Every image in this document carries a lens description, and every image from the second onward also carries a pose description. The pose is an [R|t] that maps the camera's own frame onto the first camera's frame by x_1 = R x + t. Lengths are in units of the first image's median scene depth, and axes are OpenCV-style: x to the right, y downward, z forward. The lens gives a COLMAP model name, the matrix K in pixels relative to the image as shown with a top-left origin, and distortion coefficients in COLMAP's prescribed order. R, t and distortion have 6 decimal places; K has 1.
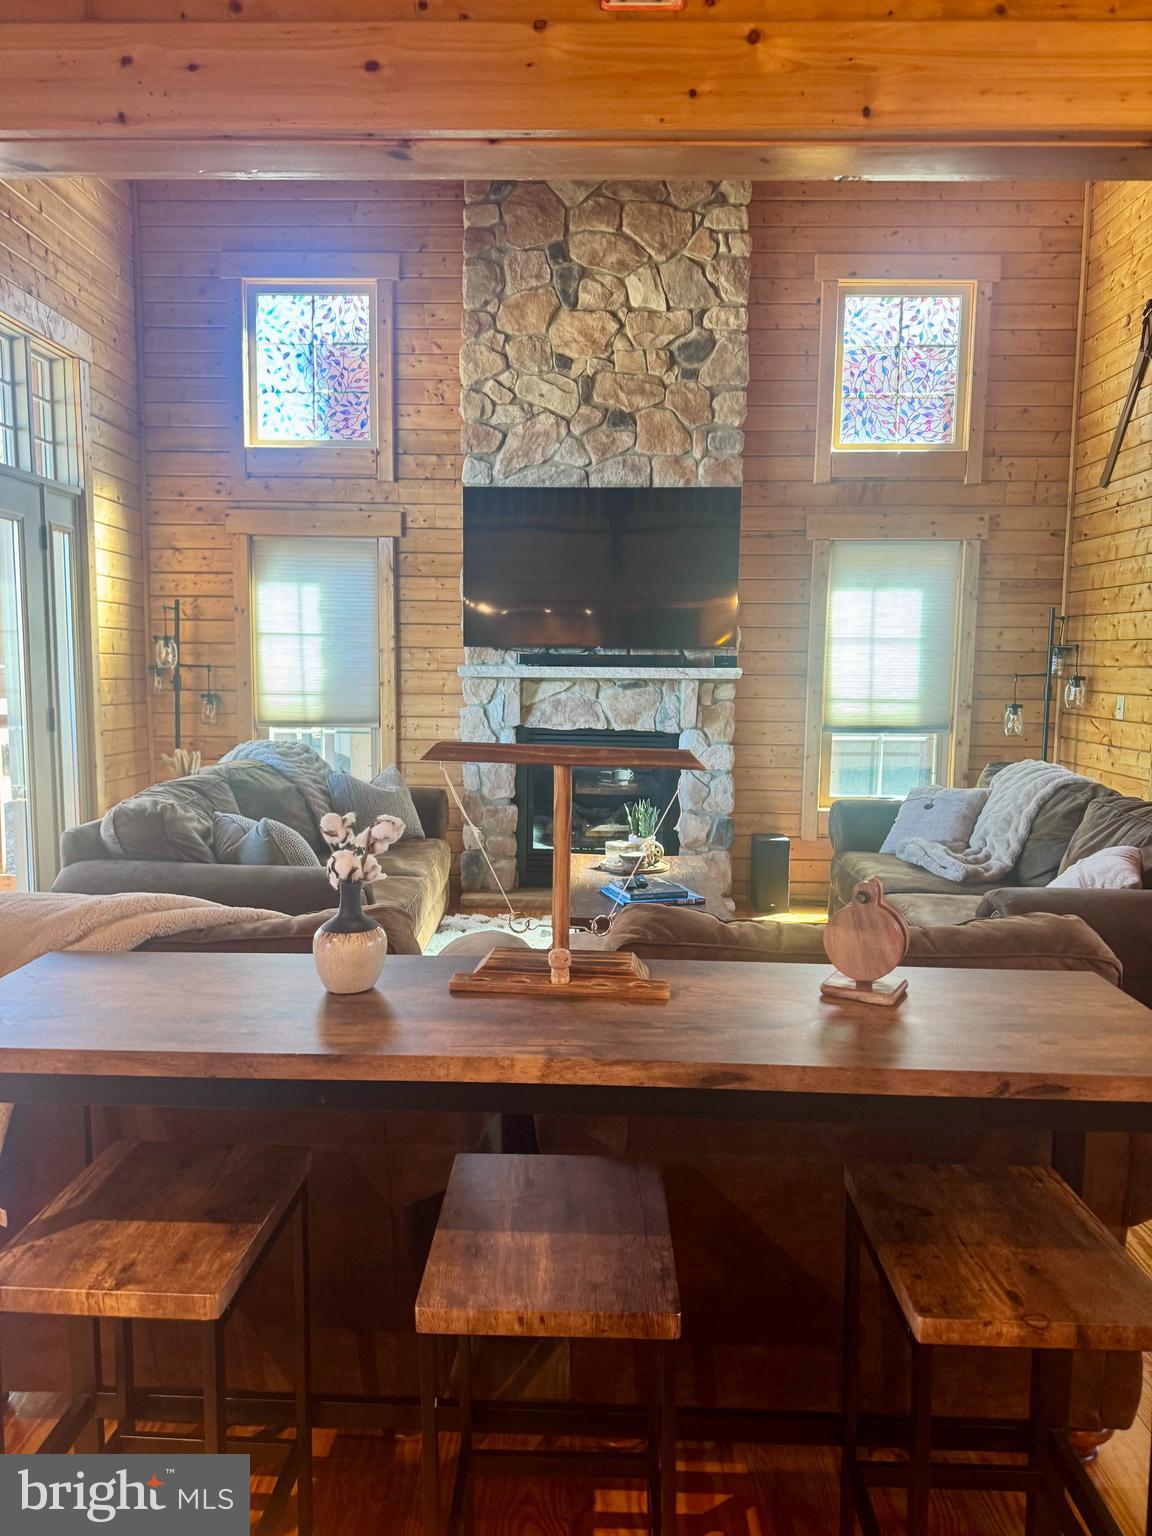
lens RADIAL K [[1097.3, 0, 560.3], [0, 1097.3, 783.9], [0, 0, 1]] dist [0.057508, -0.078892]
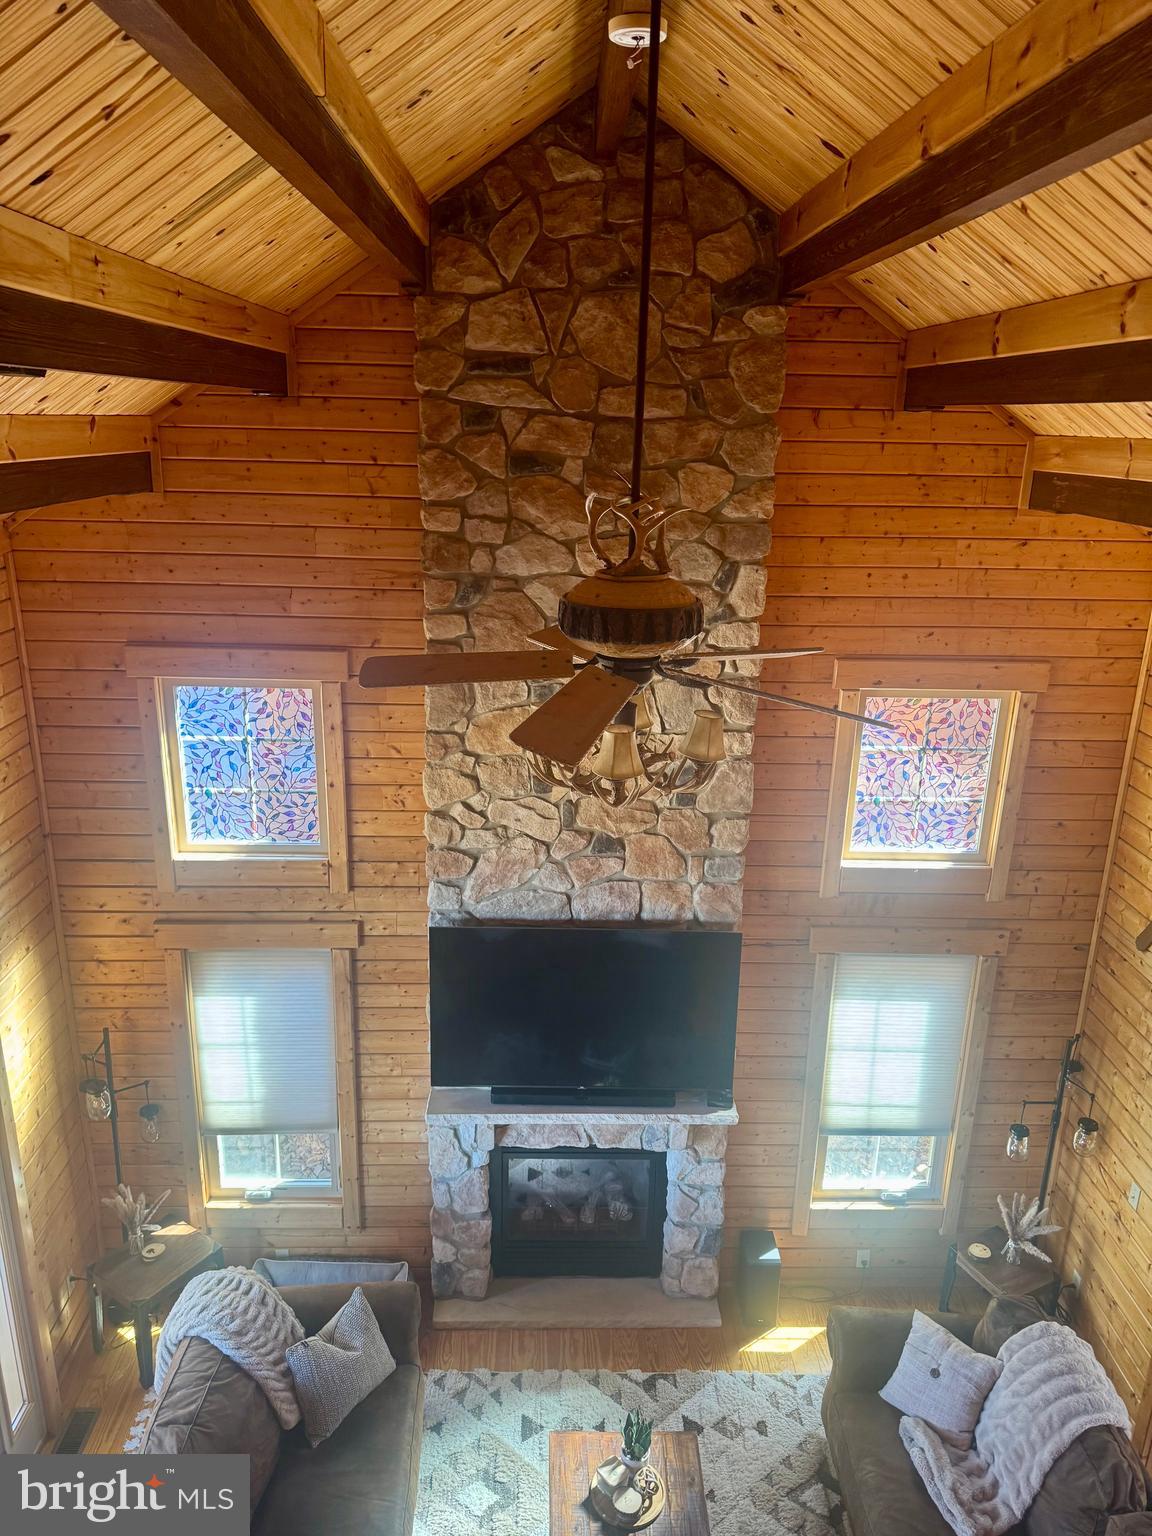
lens RADIAL K [[1097.3, 0, 562.1], [0, 1097.3, 768.4], [0, 0, 1]] dist [0.057508, -0.078892]
pose [[0.998799, -0.005684, 0.048667, -0.024014], [-0.004039, 0.980319, 0.197380, -0.569988], [-0.048831, -0.197339, 0.979118, 0.160323]]
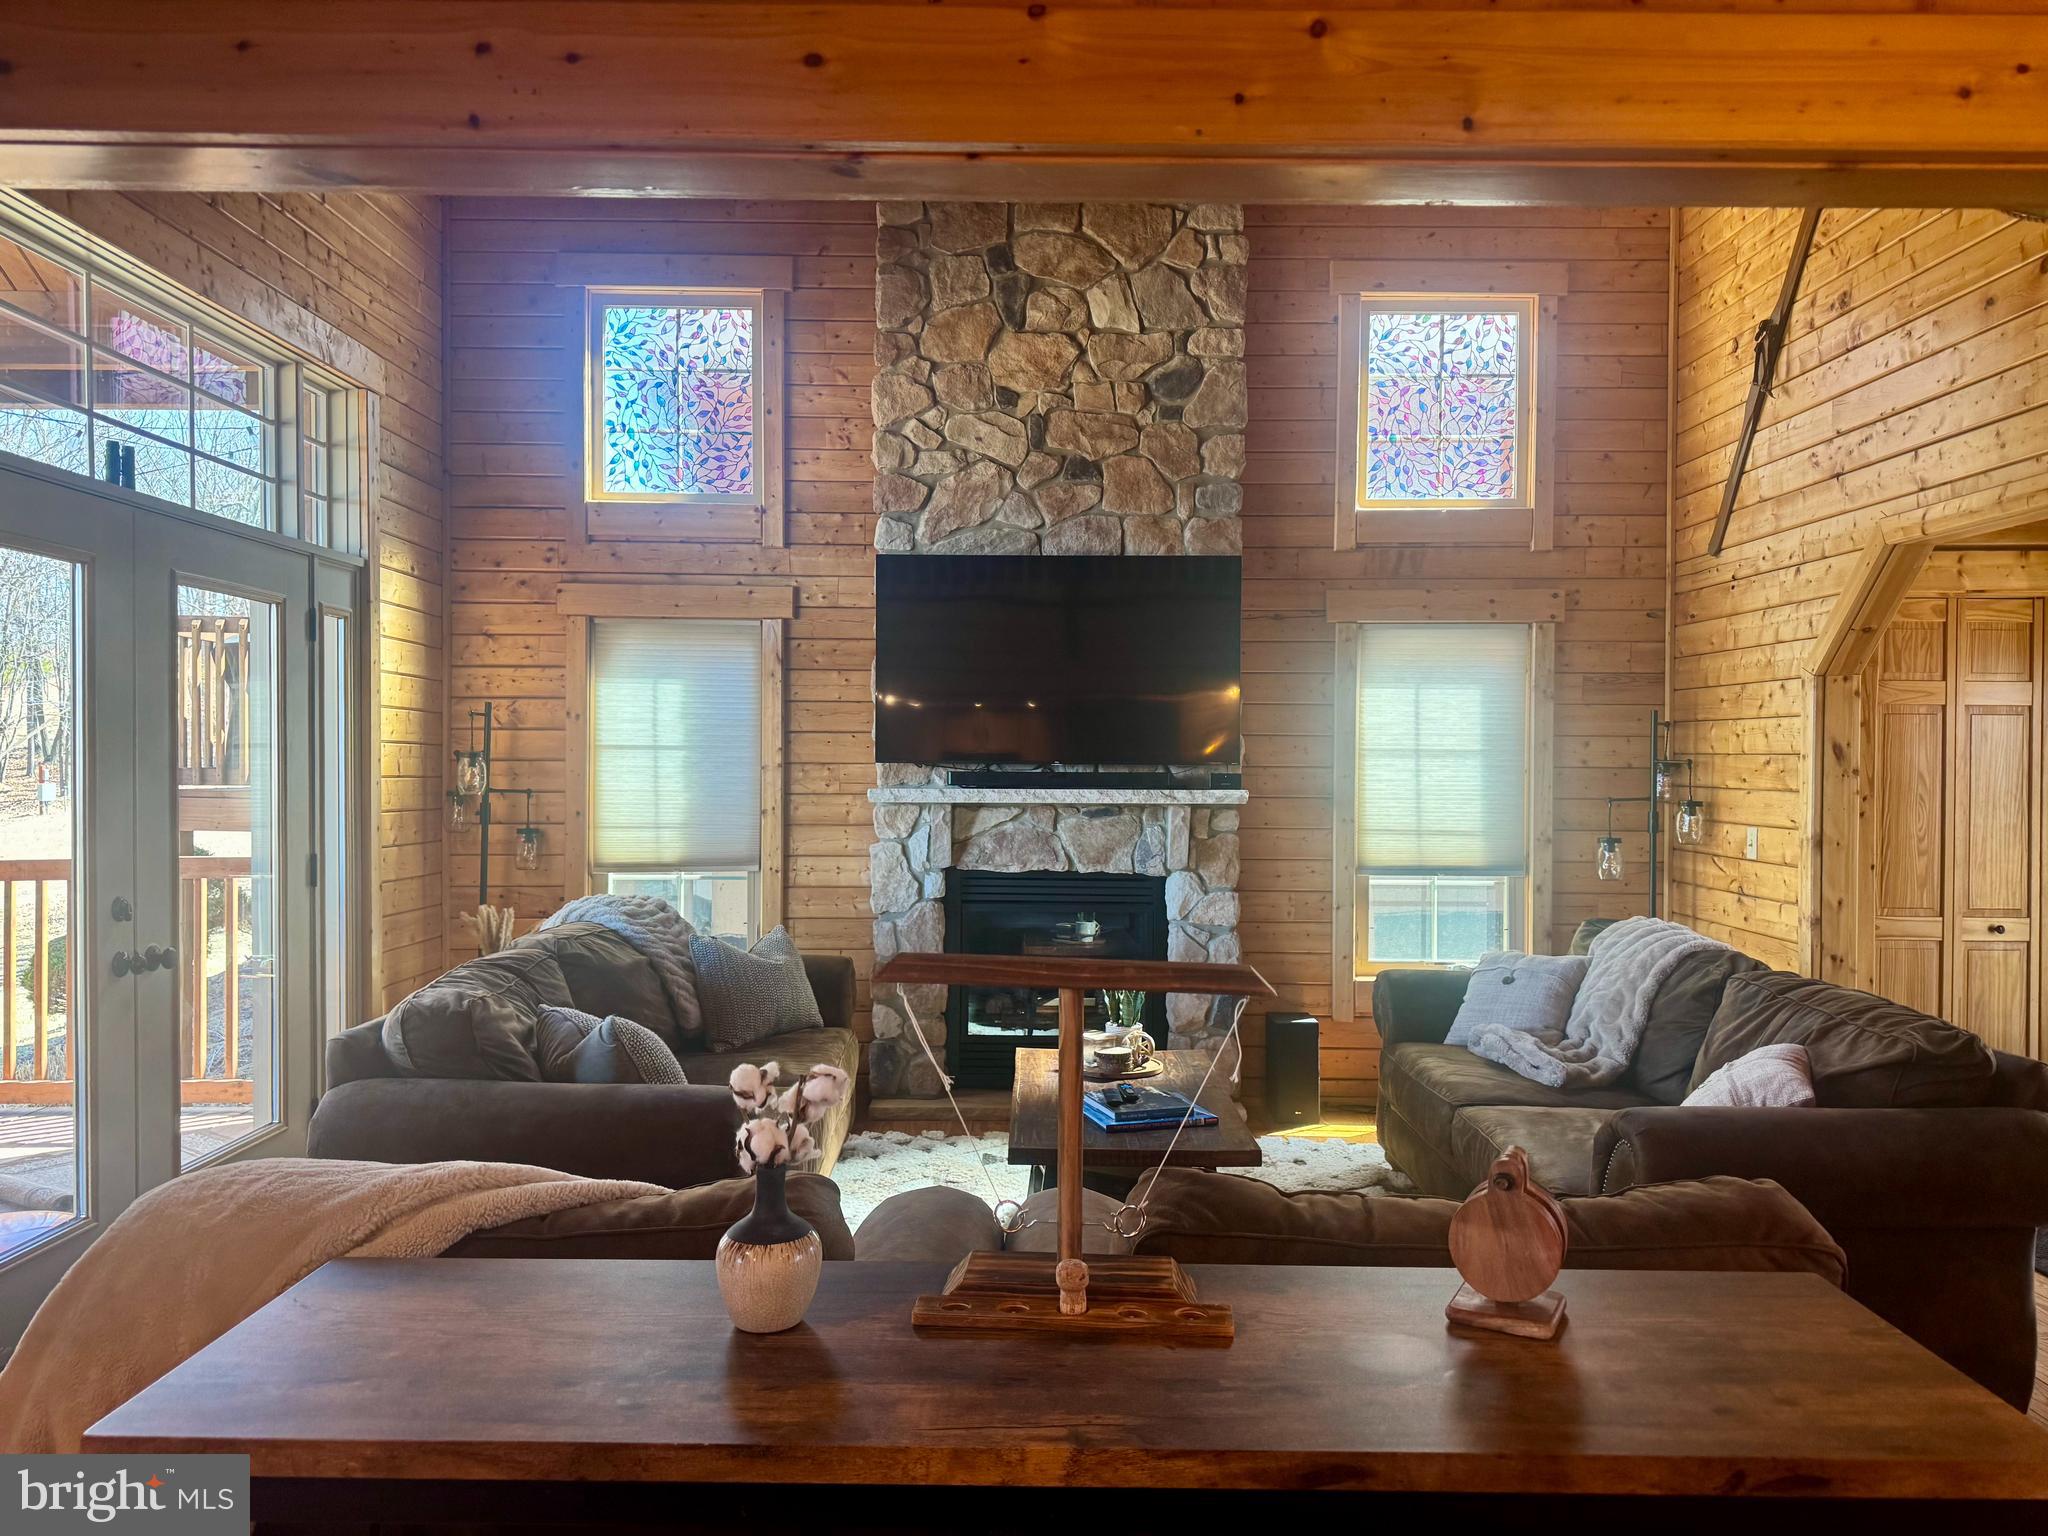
lens RADIAL K [[1463.1, 0, 1025.6], [0, 1463.1, 785.4], [0, 0, 1]] dist [0.057508, -0.078892]
pose [[0.999624, -0.004592, 0.027050, -0.013448], [0.007155, 0.995411, -0.095421, -0.014876], [-0.026487, 0.095578, 0.995069, 0.011044]]
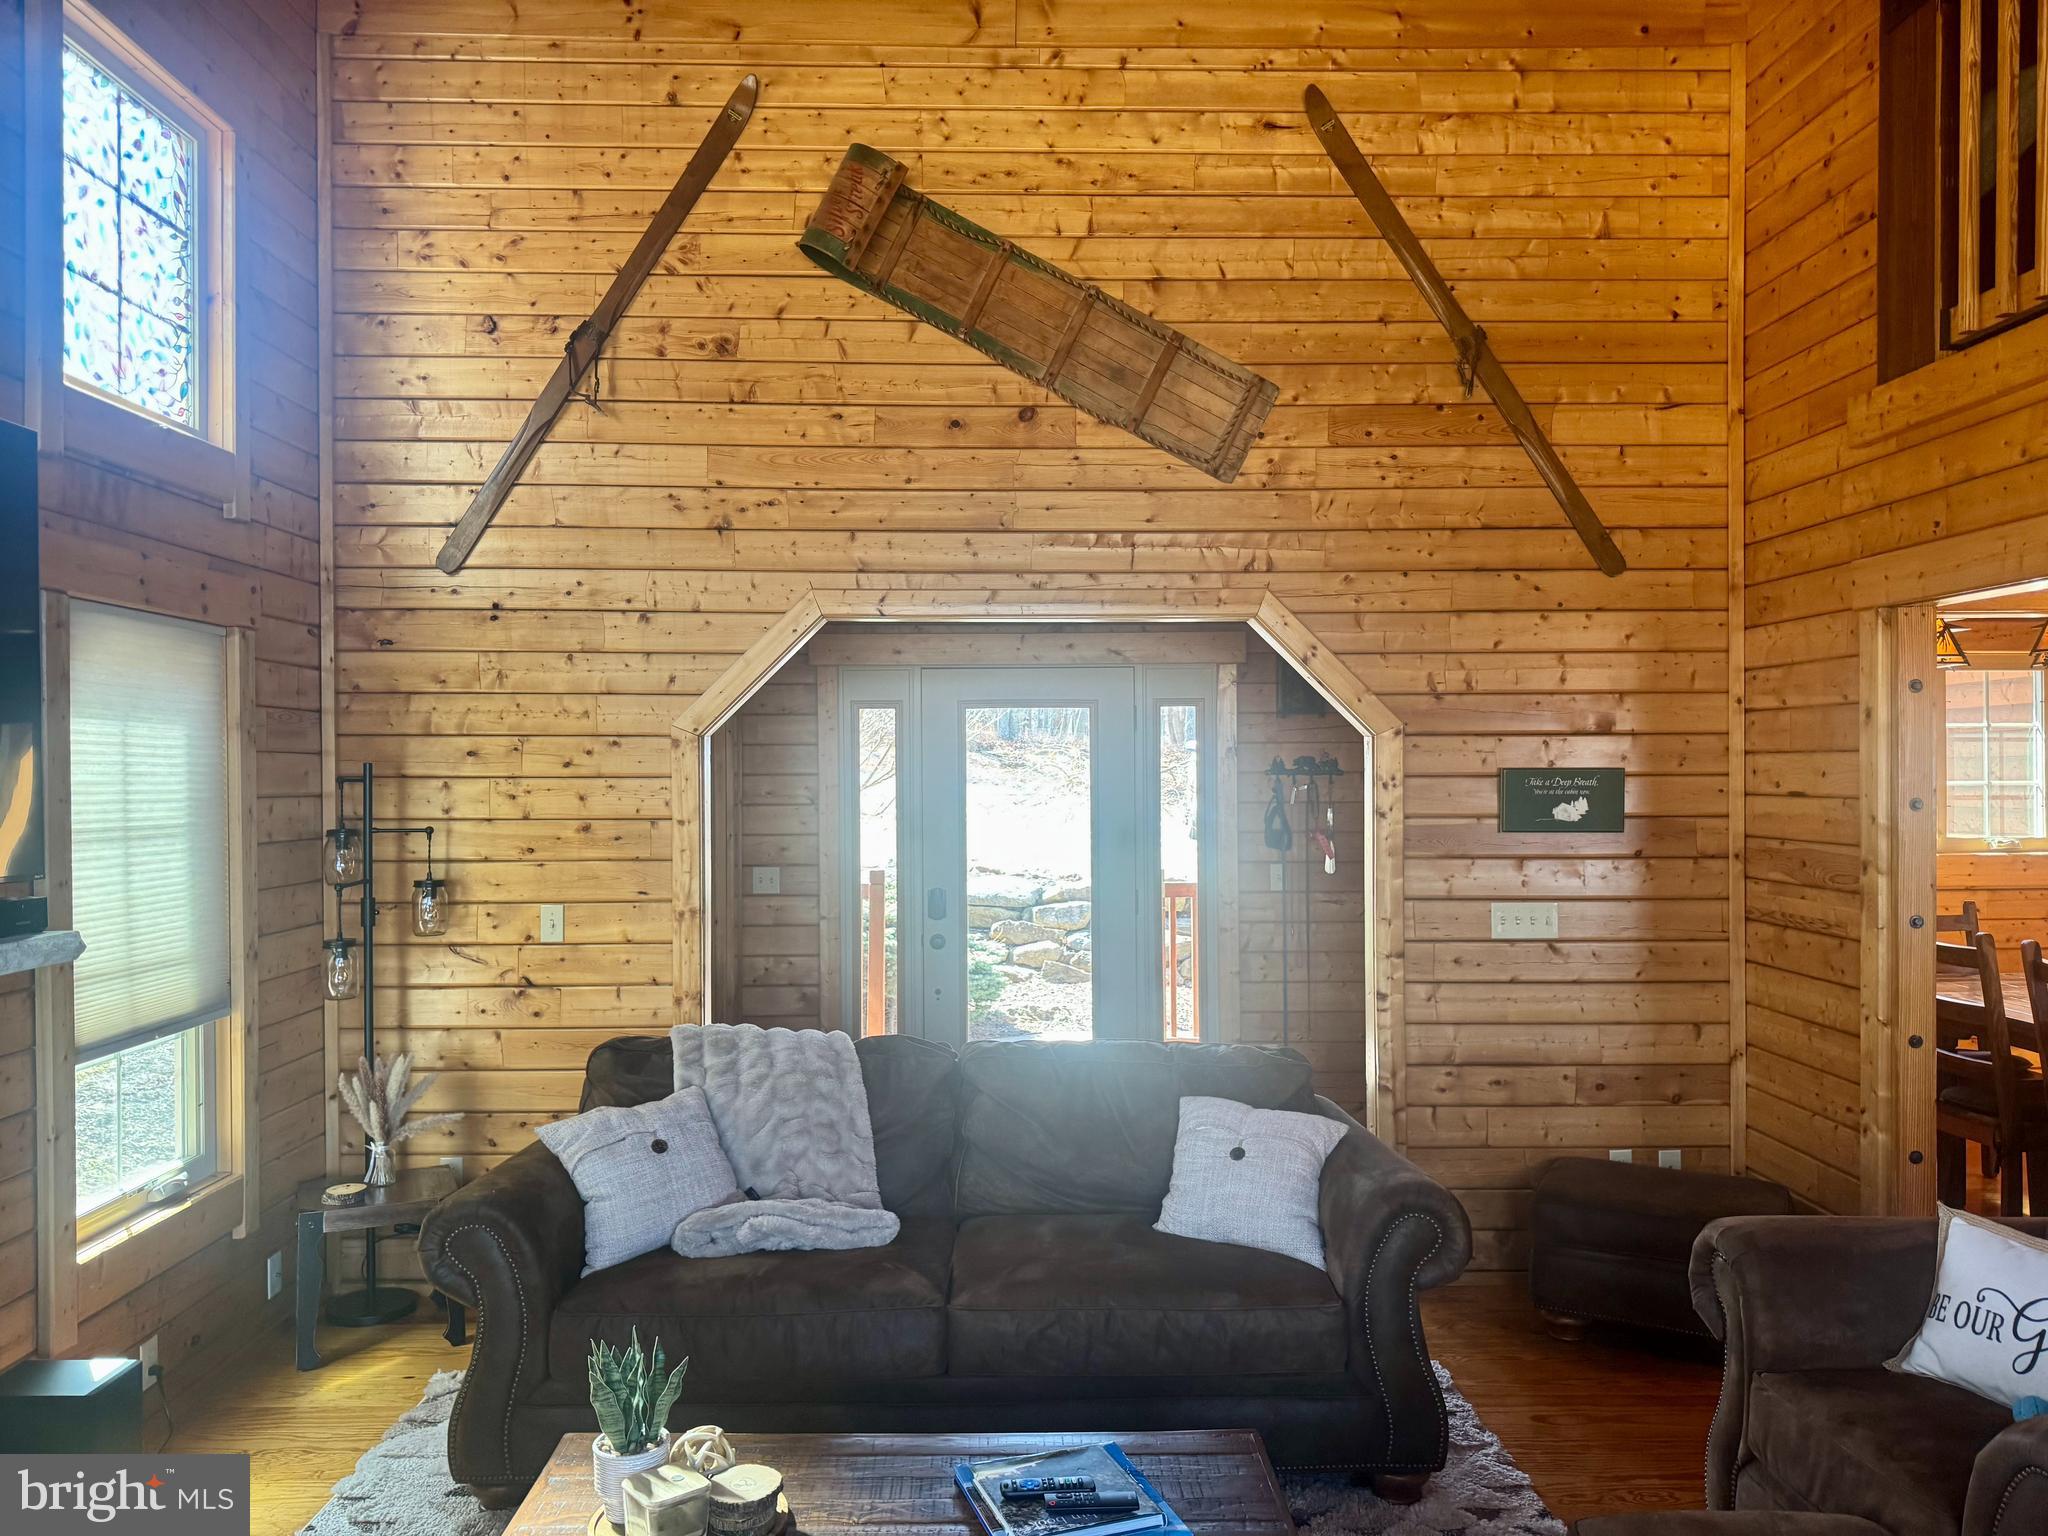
lens RADIAL K [[1463.1, 0, 1026.8], [0, 1463.1, 769.5], [0, 0, 1]] dist [0.057508, -0.078892]
pose [[-0.070414, -0.008812, 0.997479, -0.337581], [0.110447, 0.993744, 0.016575, -0.131920], [-0.991385, 0.111335, -0.069000, 0.720907]]
